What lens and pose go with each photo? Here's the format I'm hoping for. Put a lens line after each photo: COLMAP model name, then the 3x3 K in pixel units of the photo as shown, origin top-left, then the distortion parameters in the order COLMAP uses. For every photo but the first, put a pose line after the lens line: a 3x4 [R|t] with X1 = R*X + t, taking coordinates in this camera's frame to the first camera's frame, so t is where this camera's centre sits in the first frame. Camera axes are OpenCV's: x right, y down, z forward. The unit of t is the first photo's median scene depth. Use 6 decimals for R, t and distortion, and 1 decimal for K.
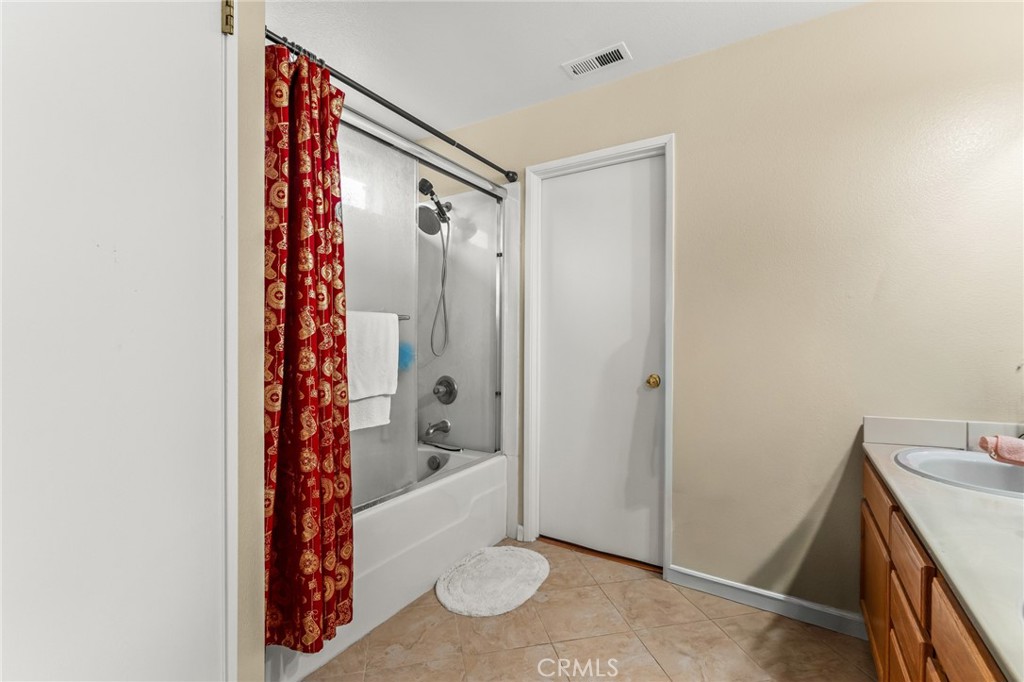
lens RADIAL K [[449.5, 0, 512.4], [0, 449.5, 341.4], [0, 0, 1]] dist [-0.000343, 0.000048]
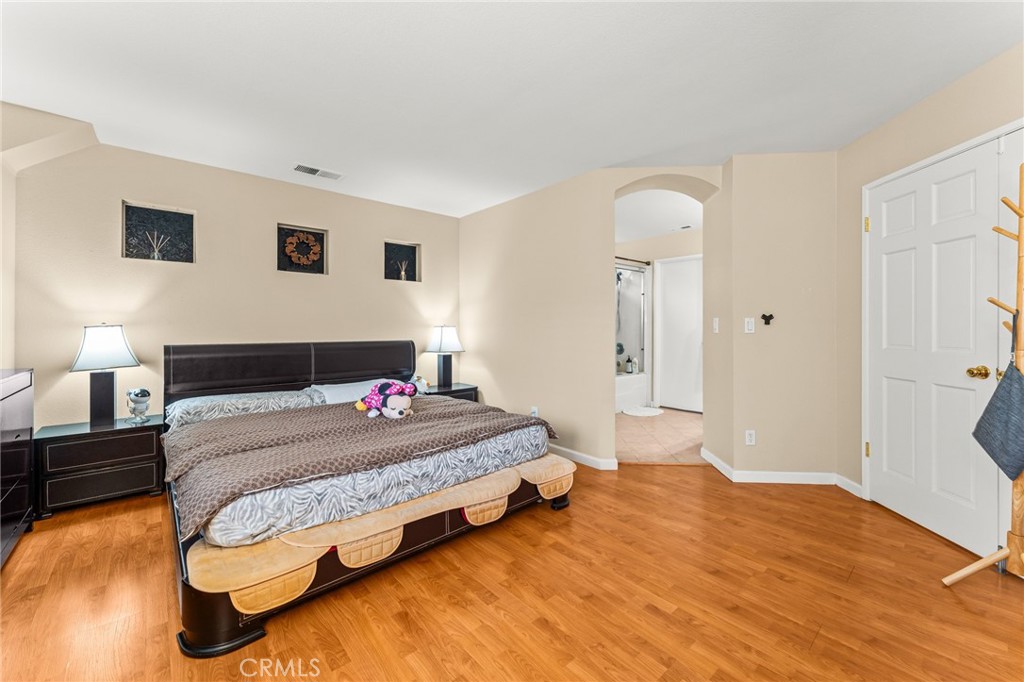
lens RADIAL K [[414.8, 0, 509.7], [0, 414.8, 332.4], [0, 0, 1]] dist [-0.000718, -0.000187]
pose [[0.955504, -0.000973, -0.294976, -0.057748], [0.001892, 0.999994, 0.002828, 0.013863], [0.294971, -0.003260, 0.955501, -1.449719]]
